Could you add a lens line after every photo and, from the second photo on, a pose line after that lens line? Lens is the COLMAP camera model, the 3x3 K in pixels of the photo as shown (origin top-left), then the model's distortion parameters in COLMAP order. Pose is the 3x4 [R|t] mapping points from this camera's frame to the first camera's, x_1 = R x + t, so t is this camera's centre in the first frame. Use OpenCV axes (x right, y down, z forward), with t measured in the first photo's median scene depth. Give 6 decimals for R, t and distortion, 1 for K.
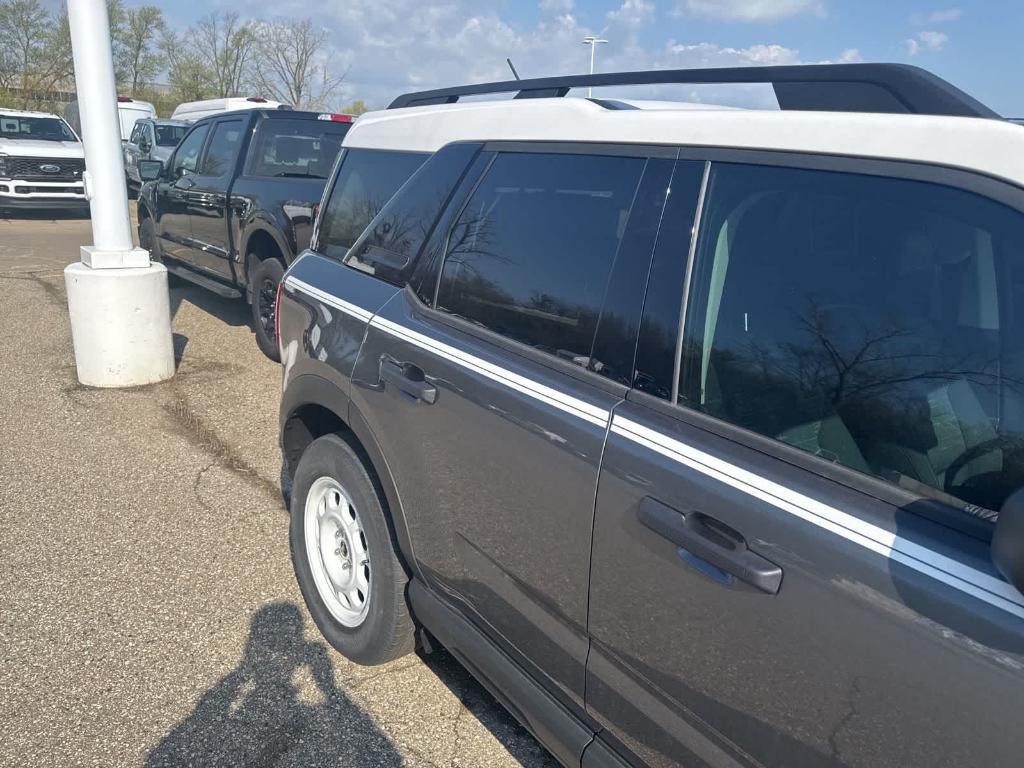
lens RADIAL K [[732.9, 0, 525.2], [0, 732.9, 376.0], [0, 0, 1]] dist [0.033670, -0.031765]
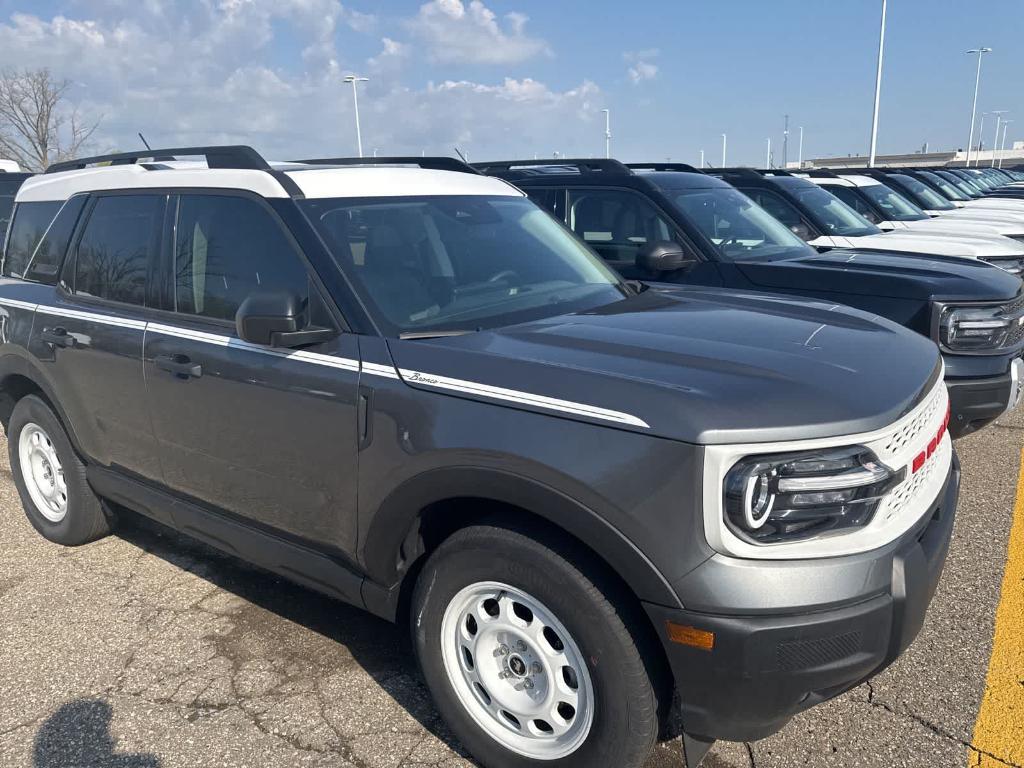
lens RADIAL K [[714.5, 0, 512.0], [0, 714.5, 384.0], [0, 0, 1]] dist [0.002685, 0.002232]
pose [[0.959406, -0.138989, 0.245403, 0.332748], [0.145300, 0.989358, -0.007710, 0.219535], [-0.241720, 0.043054, 0.969390, -0.654398]]
